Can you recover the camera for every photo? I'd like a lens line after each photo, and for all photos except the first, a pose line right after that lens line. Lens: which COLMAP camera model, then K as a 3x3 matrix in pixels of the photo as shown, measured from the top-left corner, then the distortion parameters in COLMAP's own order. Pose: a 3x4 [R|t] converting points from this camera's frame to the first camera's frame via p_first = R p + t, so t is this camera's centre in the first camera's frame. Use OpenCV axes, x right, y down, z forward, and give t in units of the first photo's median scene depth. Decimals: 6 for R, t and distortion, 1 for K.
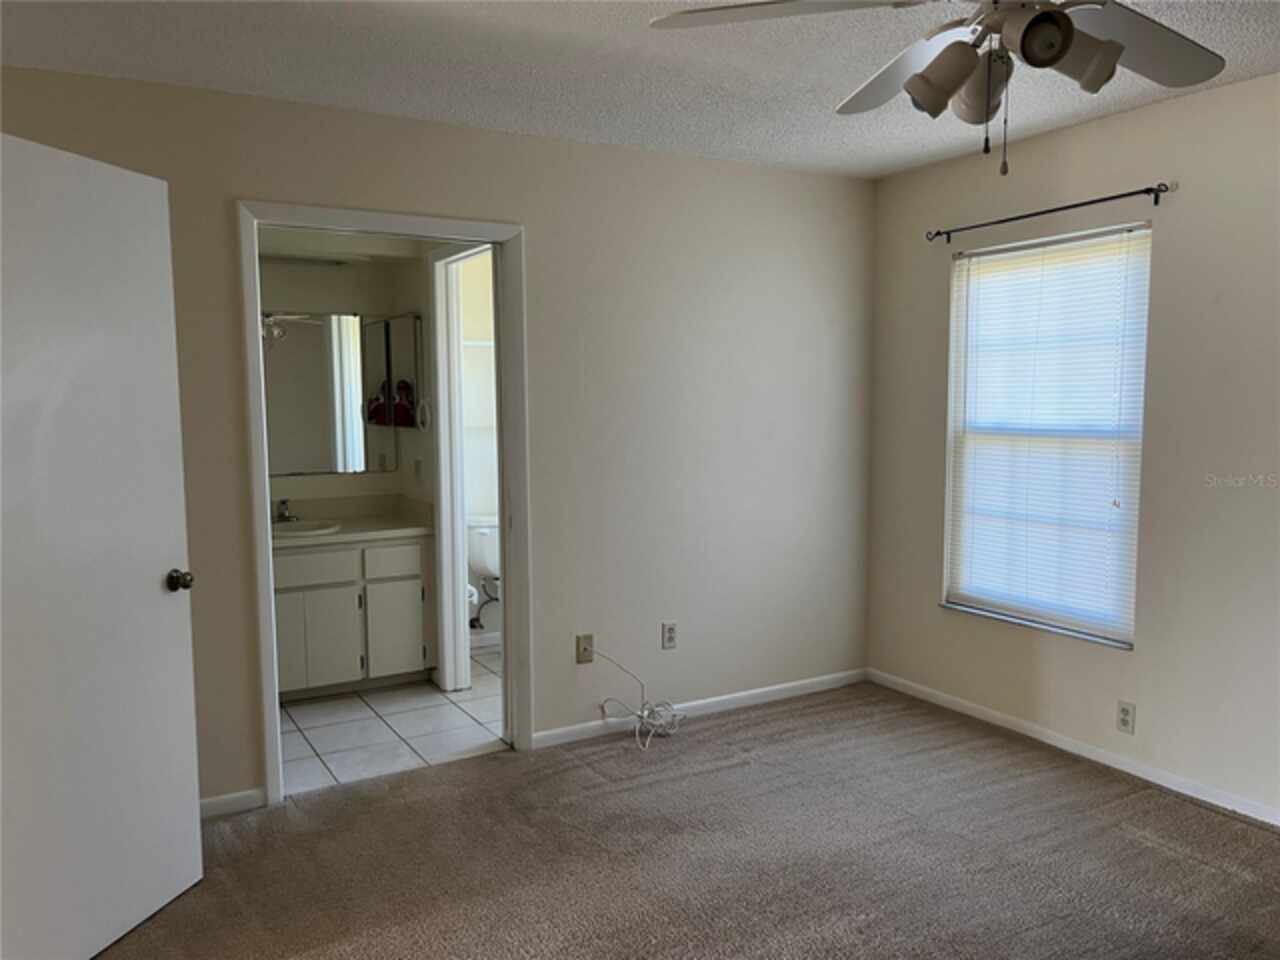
lens RADIAL K [[968.4, 0, 640.0], [0, 968.4, 480.0], [0, 0, 1]] dist [0.039576, -0.080193]
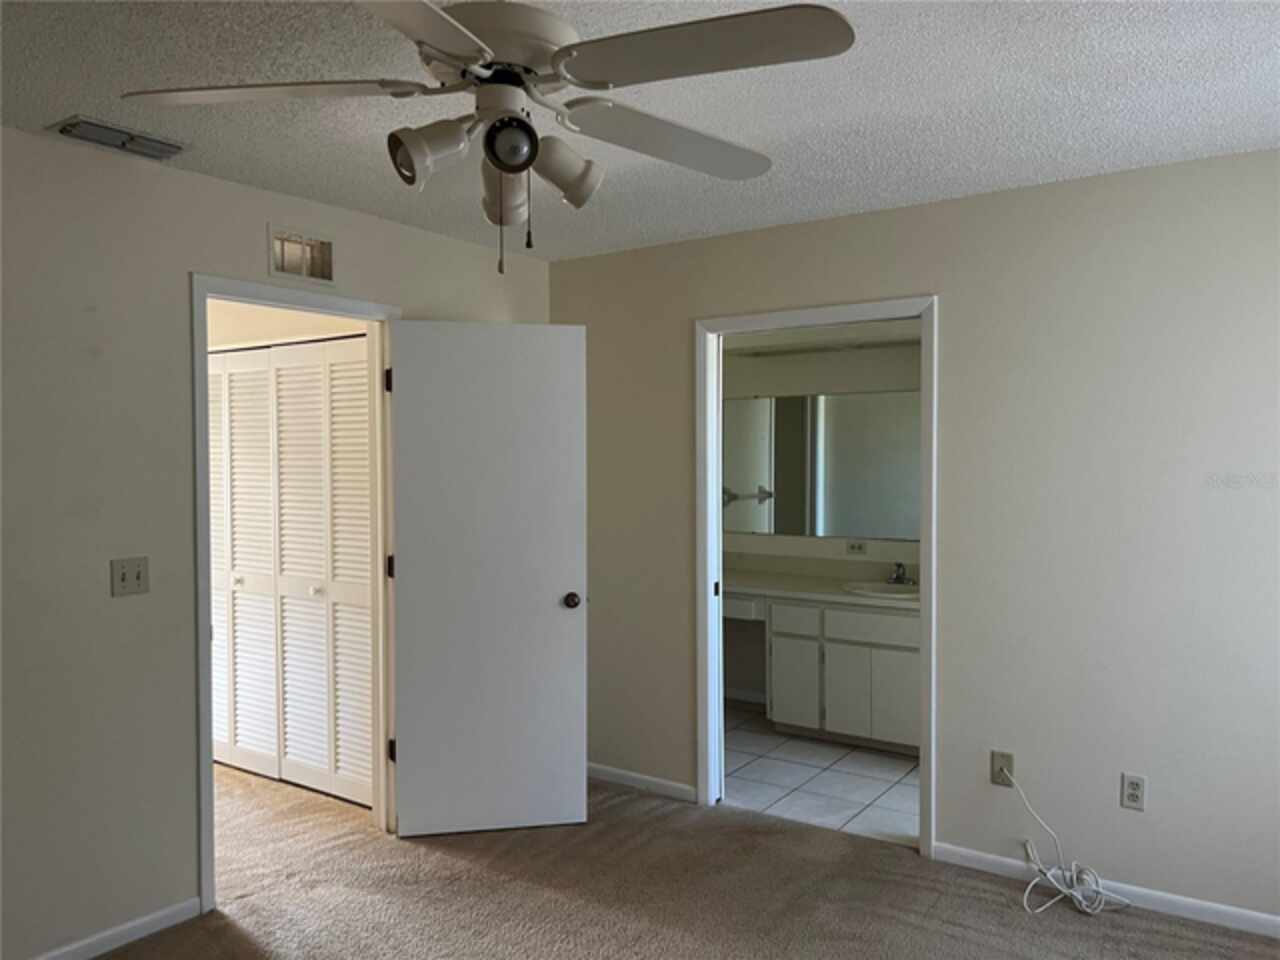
lens RADIAL K [[975.4, 0, 640.0], [0, 975.4, 480.0], [0, 0, 1]] dist [0.073725, -0.080132]
pose [[0.420809, 0.027898, -0.906720, 0.616942], [-0.078849, 0.996869, -0.005922, -0.052364], [0.903716, 0.073986, 0.421691, 0.334886]]
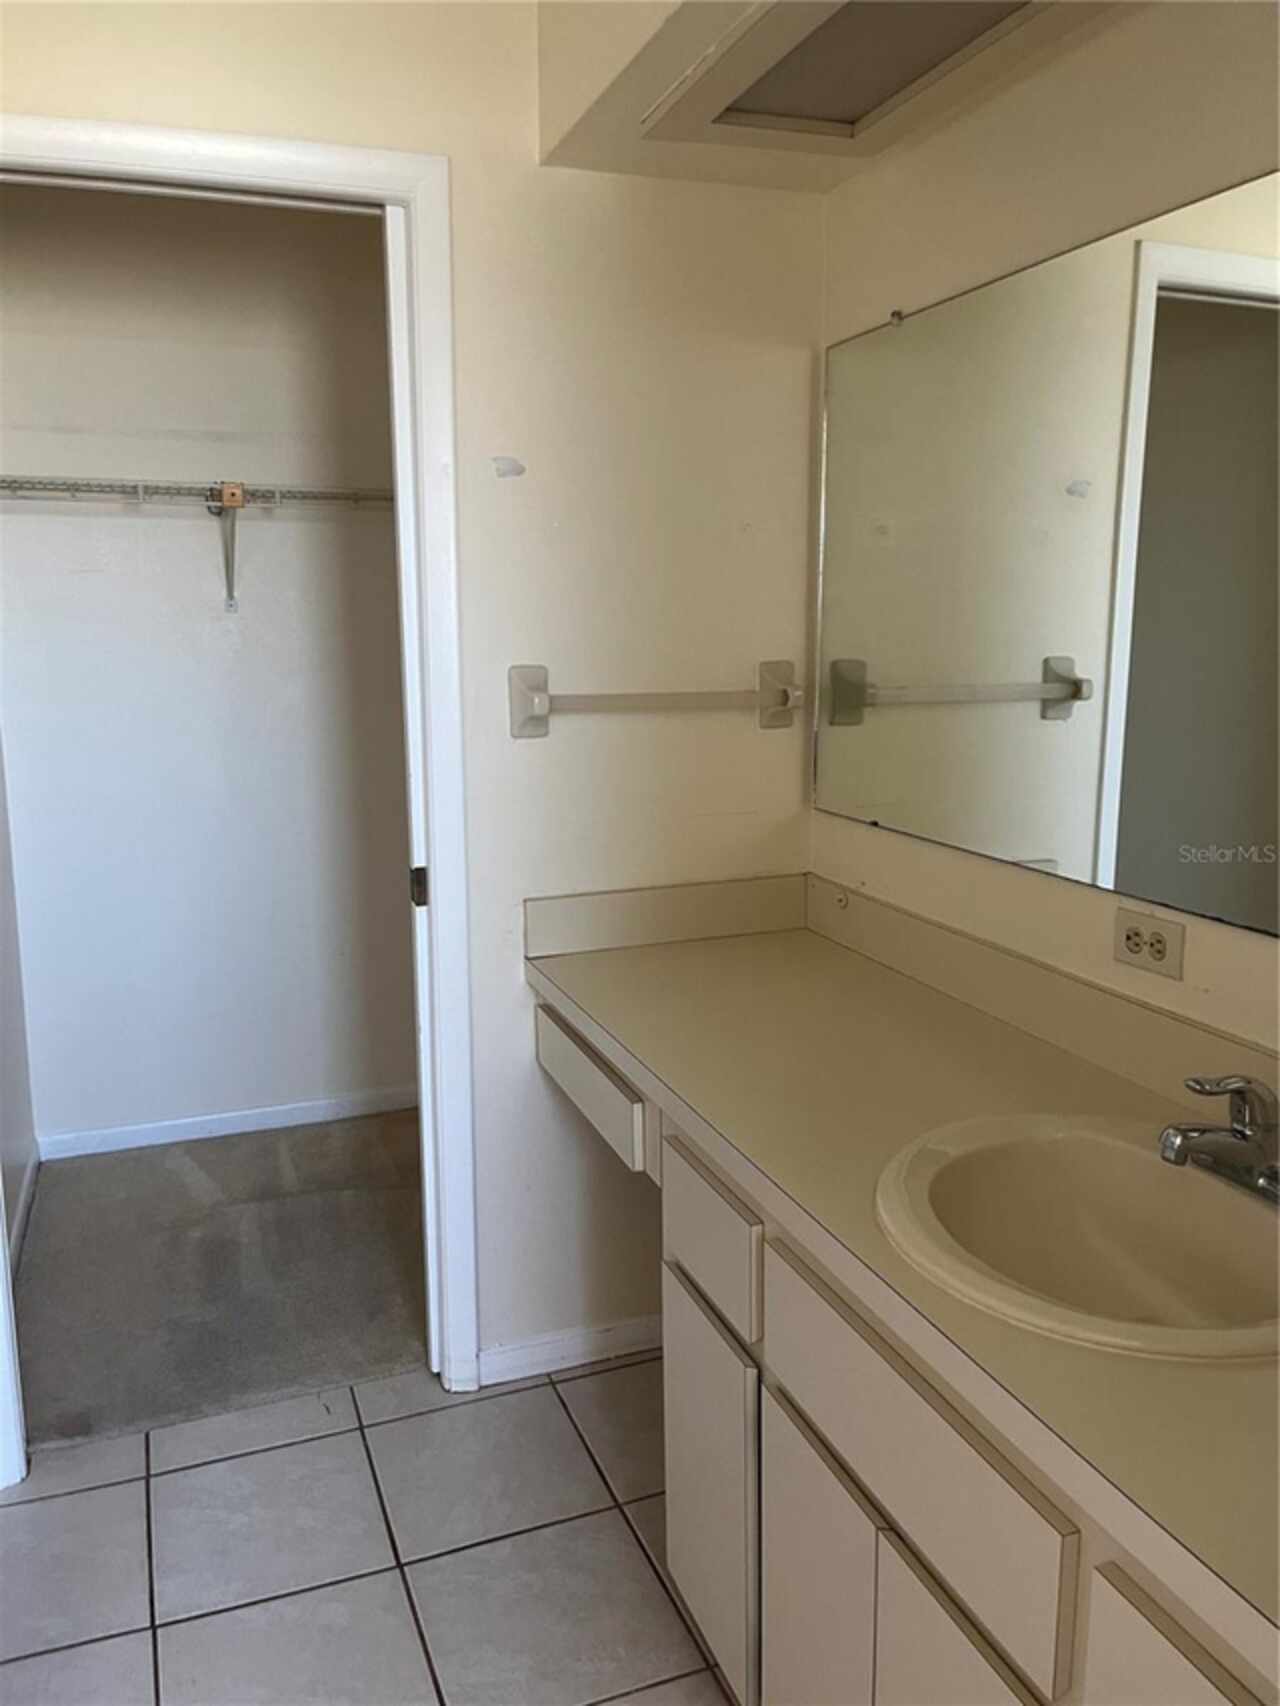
lens RADIAL K [[1301.7, 0, 634.8], [0, 1301.7, 824.7], [0, 0, 1]] dist [0.033913, -0.054510]
pose [[-0.171056, 0.164032, -0.971511, -0.108754], [-0.080668, 0.980402, 0.179737, -0.088281], [0.981953, 0.109115, -0.154472, 1.129127]]
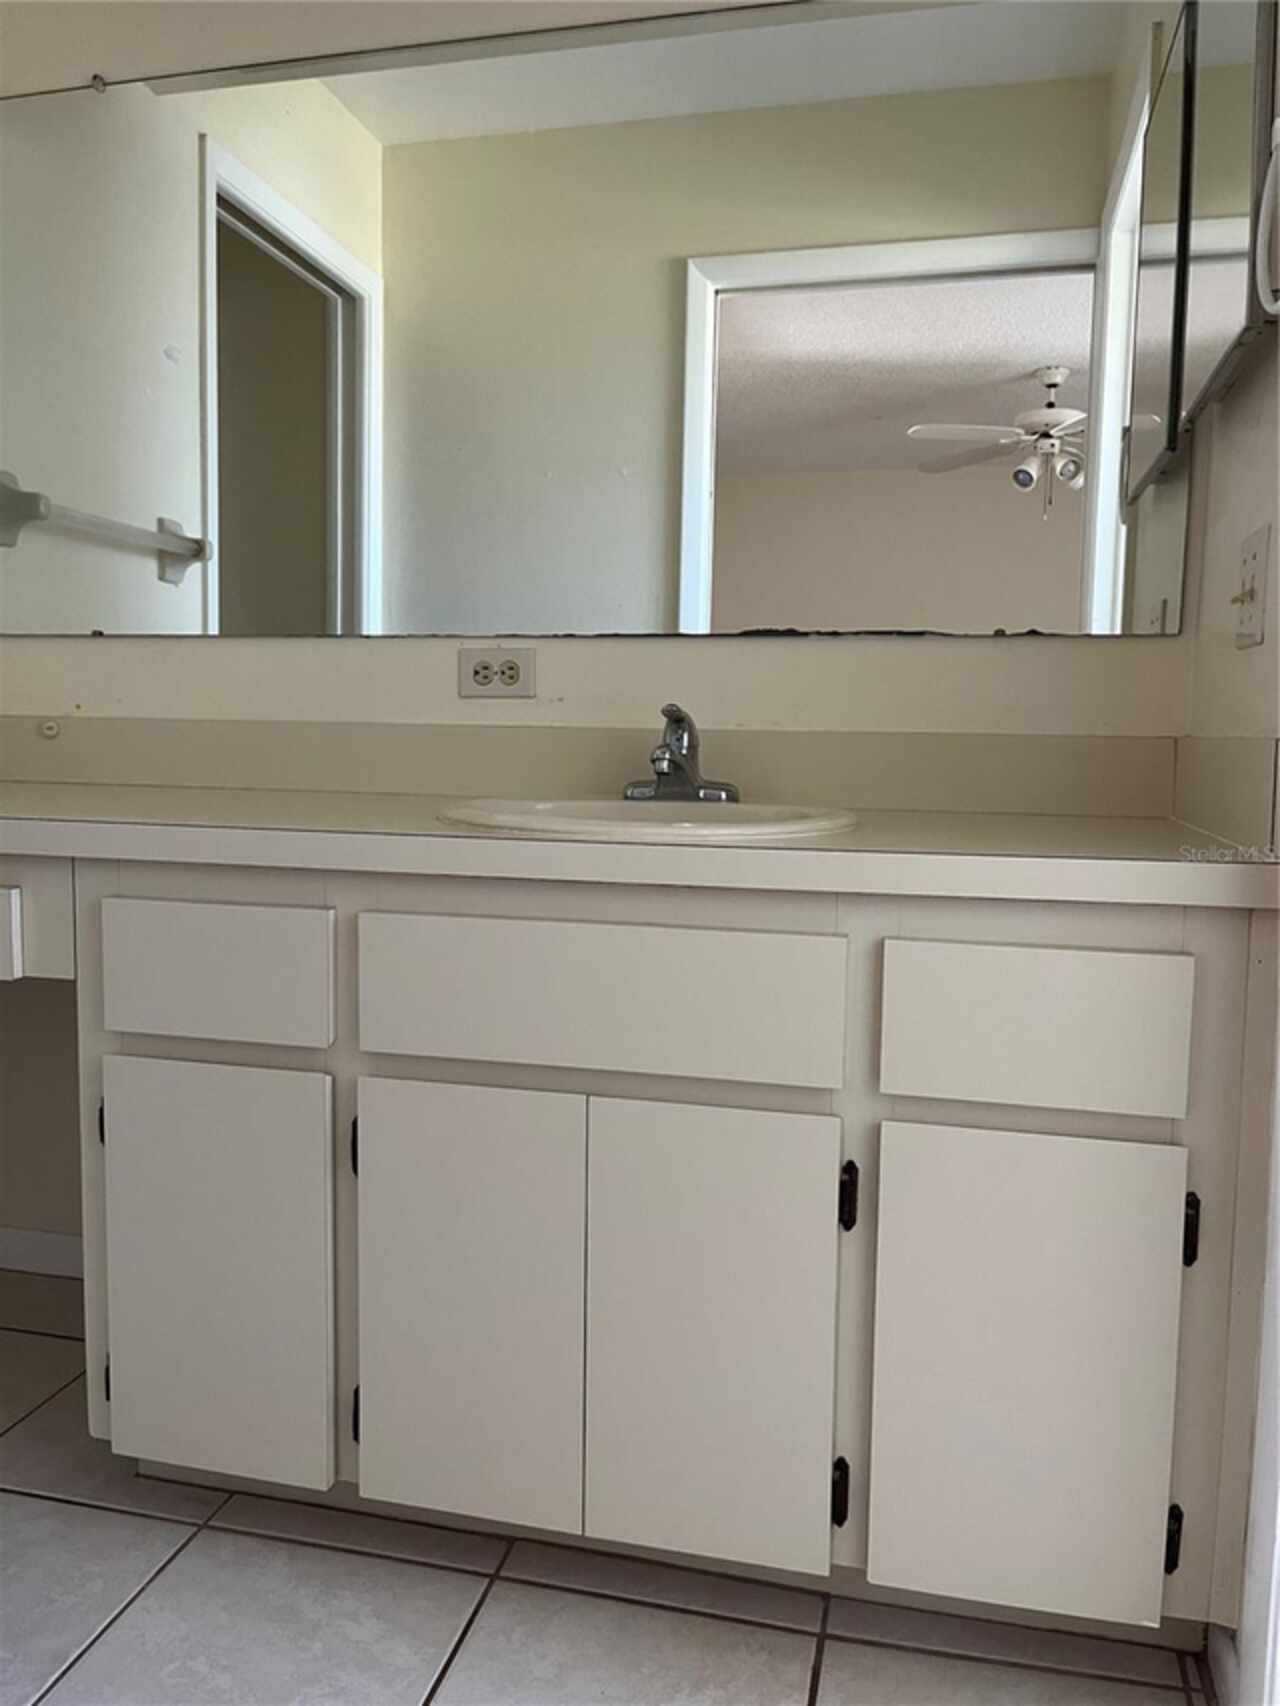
lens RADIAL K [[1290.7, 0, 640.0], [0, 1290.7, 853.0], [0, 0, 1]] dist [0.039576, -0.080193]
pose [[0.717893, 0.082827, -0.691208, -0.166761], [-0.082657, 0.996015, 0.033504, 0.058747], [0.691229, 0.033081, 0.721878, 0.922345]]
